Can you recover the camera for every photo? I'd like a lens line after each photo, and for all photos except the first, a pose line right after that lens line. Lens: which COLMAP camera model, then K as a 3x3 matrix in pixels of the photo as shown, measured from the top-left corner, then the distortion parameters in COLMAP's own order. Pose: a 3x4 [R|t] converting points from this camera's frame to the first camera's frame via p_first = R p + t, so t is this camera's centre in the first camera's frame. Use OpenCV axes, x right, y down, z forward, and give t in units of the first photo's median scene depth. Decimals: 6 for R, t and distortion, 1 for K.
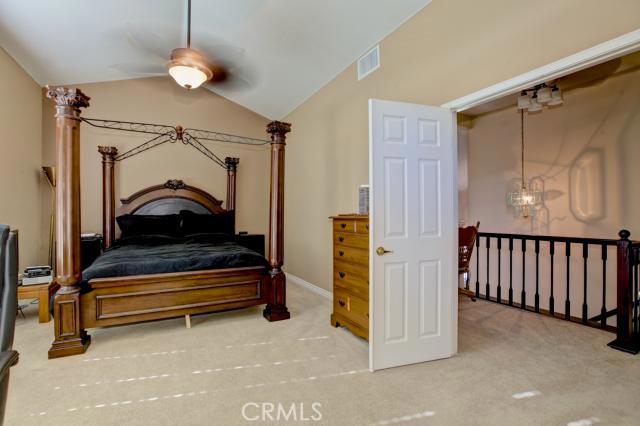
lens RADIAL K [[291.5, 0, 323.0], [0, 291.5, 214.9], [0, 0, 1]] dist [-0.032867, 0.004579]
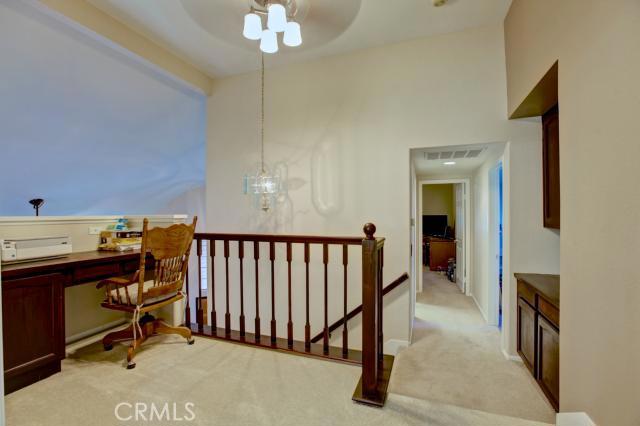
lens RADIAL K [[291.5, 0, 319.7], [0, 291.5, 212.9], [0, 0, 1]] dist [-0.032867, 0.004579]
pose [[0.752111, -0.004228, 0.659023, 0.318943], [0.005666, 0.999984, -0.000050, 0.016714], [-0.659012, 0.003772, 0.752123, 0.341087]]
